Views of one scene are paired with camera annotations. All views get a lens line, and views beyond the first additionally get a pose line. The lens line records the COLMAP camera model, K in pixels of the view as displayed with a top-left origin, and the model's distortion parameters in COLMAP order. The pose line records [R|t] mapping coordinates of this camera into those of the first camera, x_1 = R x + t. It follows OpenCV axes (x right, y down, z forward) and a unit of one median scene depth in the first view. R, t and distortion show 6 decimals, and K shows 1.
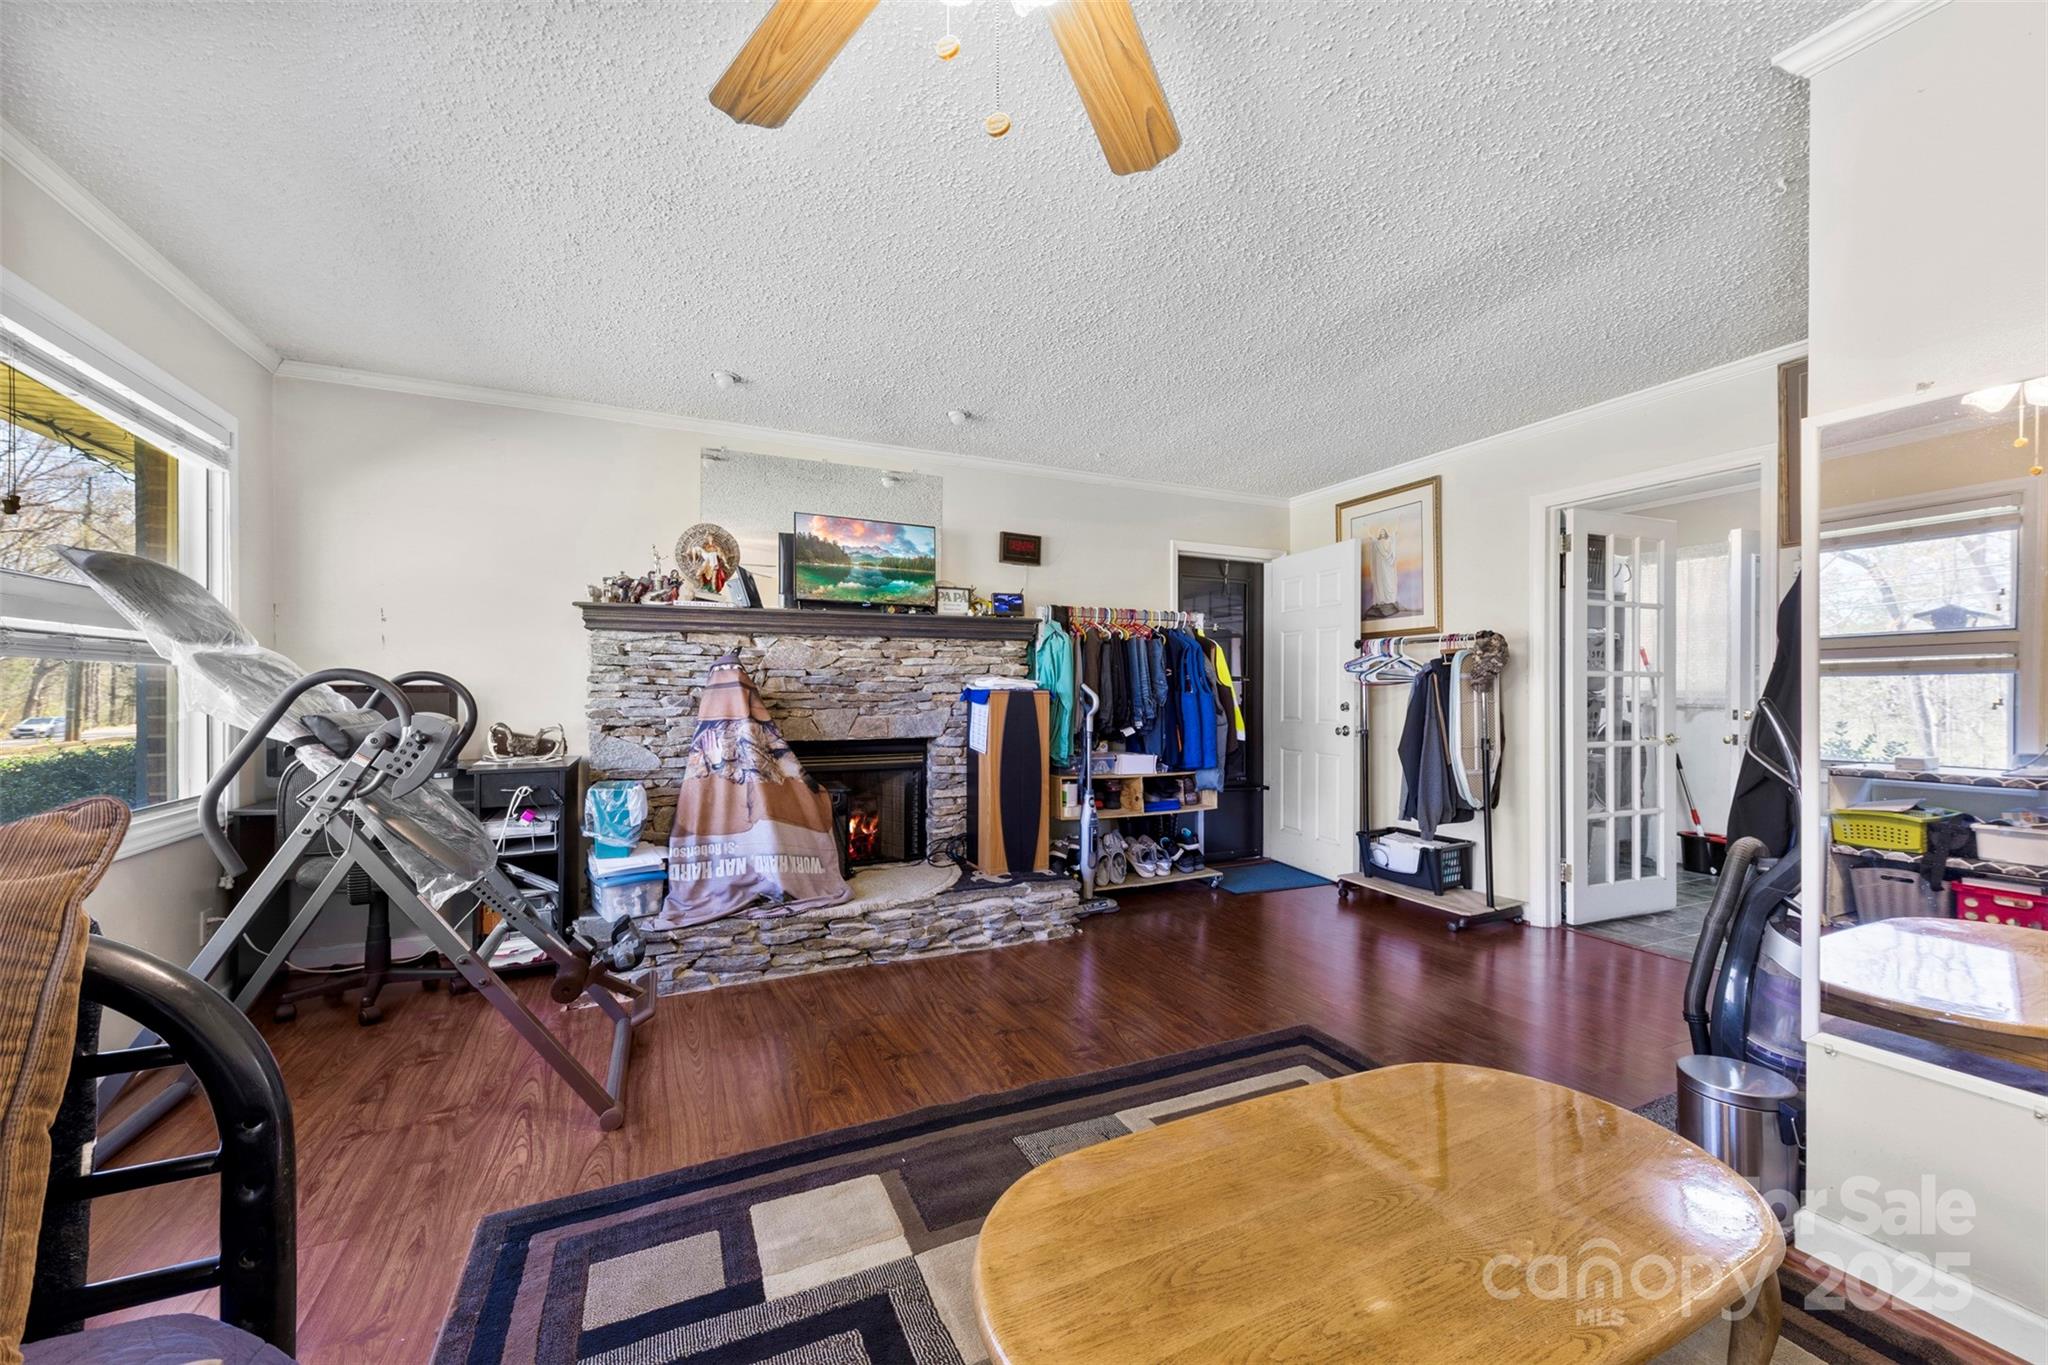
lens RADIAL K [[795.9, 0, 1026.1], [0, 795.9, 688.4], [0, 0, 1]] dist [0.016500, -0.000985]
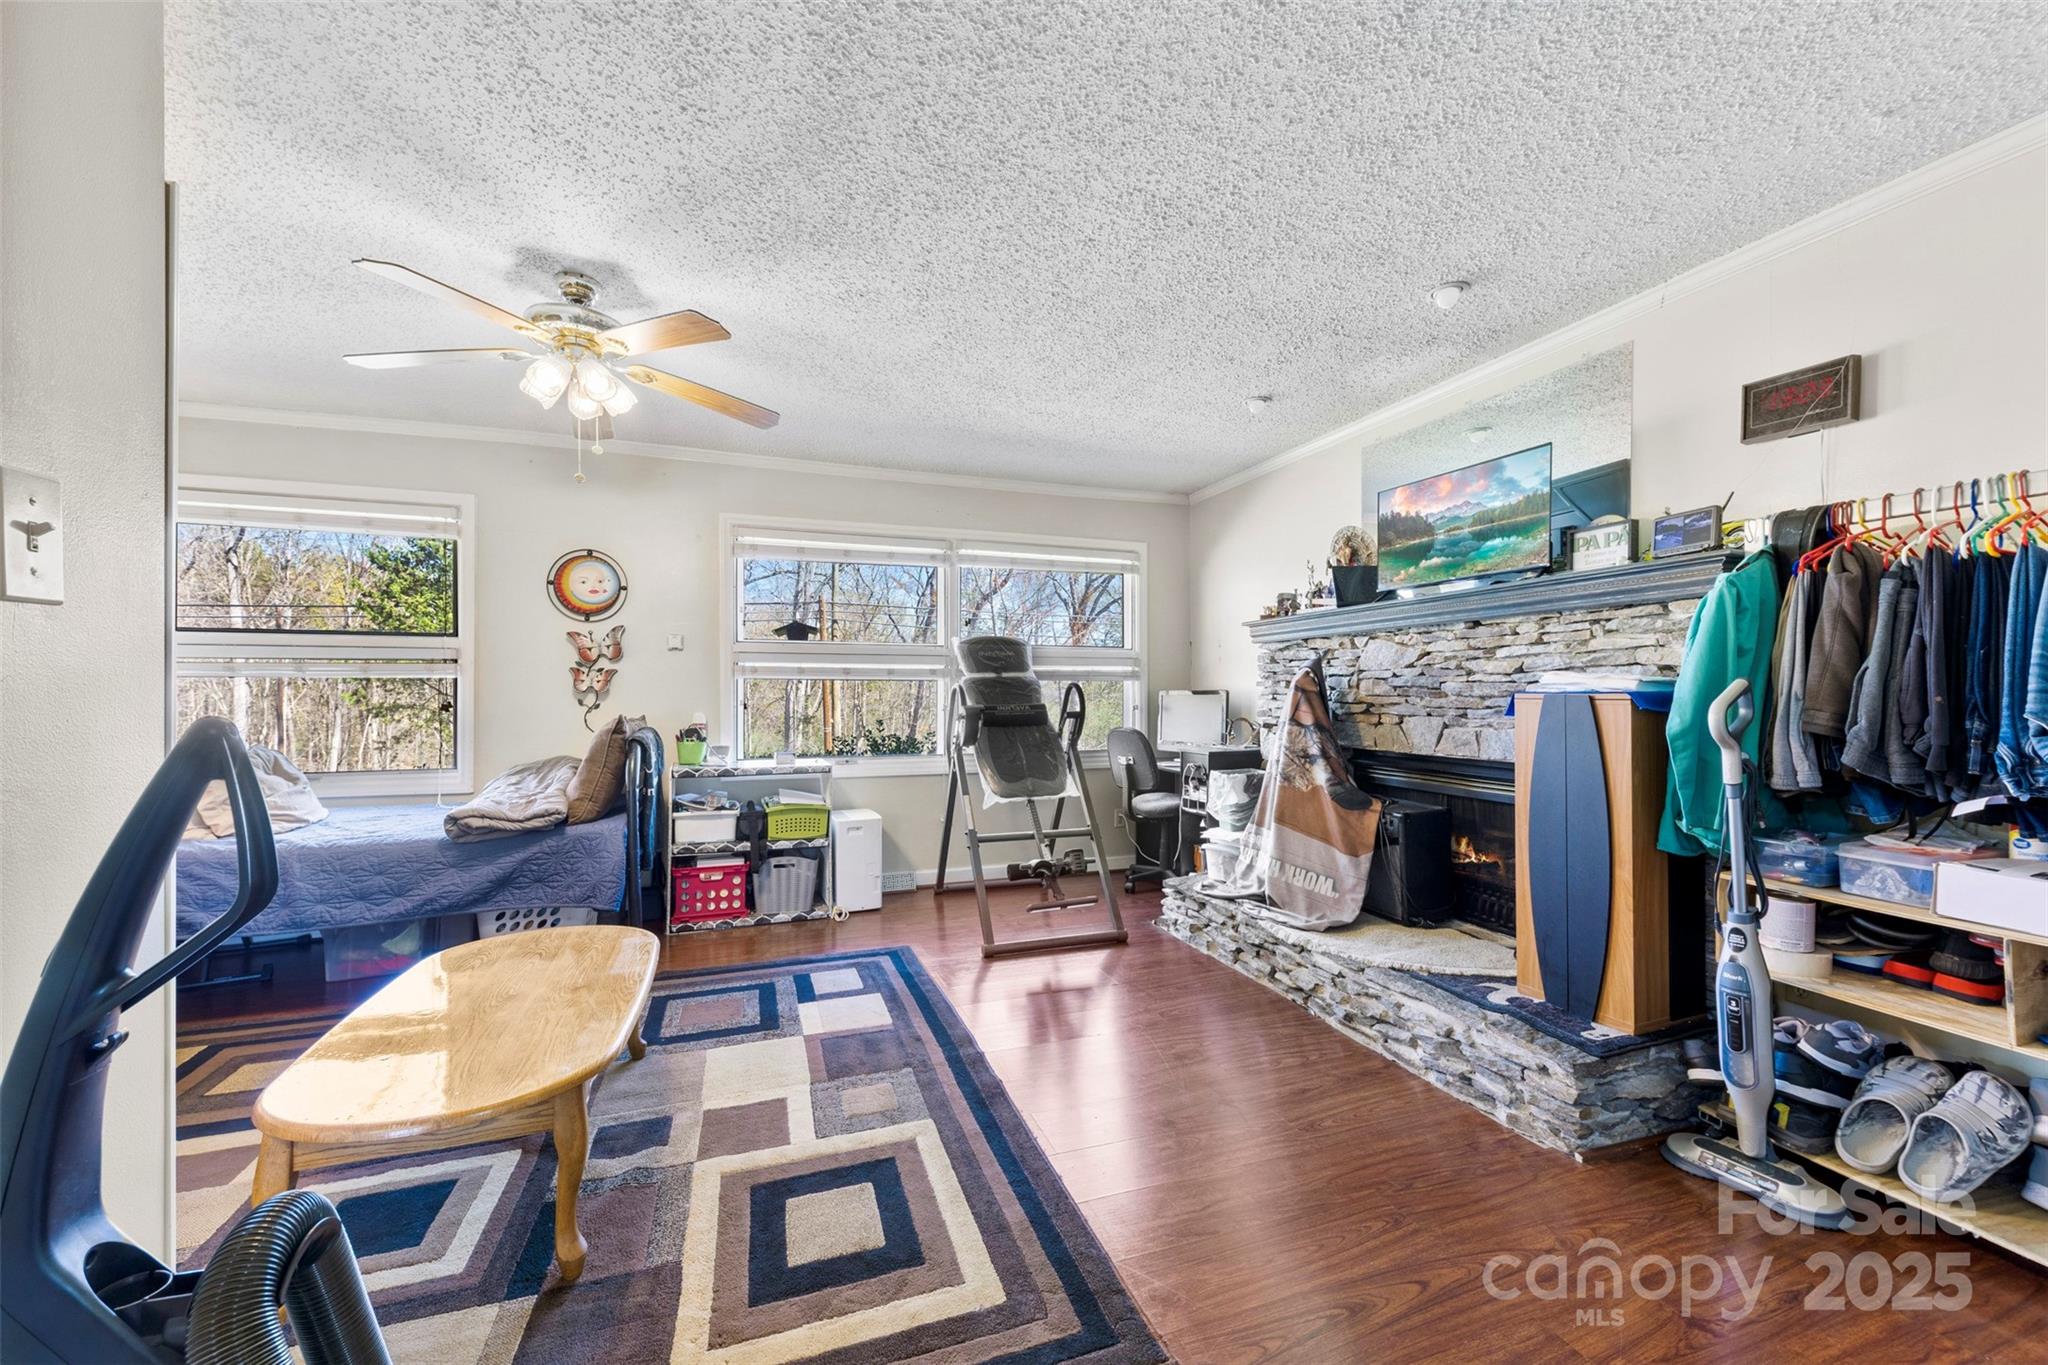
lens RADIAL K [[795.9, 0, 1035.3], [0, 795.9, 687.4], [0, 0, 1]] dist [0.016500, -0.000985]
pose [[-0.090188, -0.005631, -0.995909, 0.617503], [0.002975, 0.999978, -0.005923, -0.000421], [0.995920, -0.003497, -0.090169, 0.687883]]
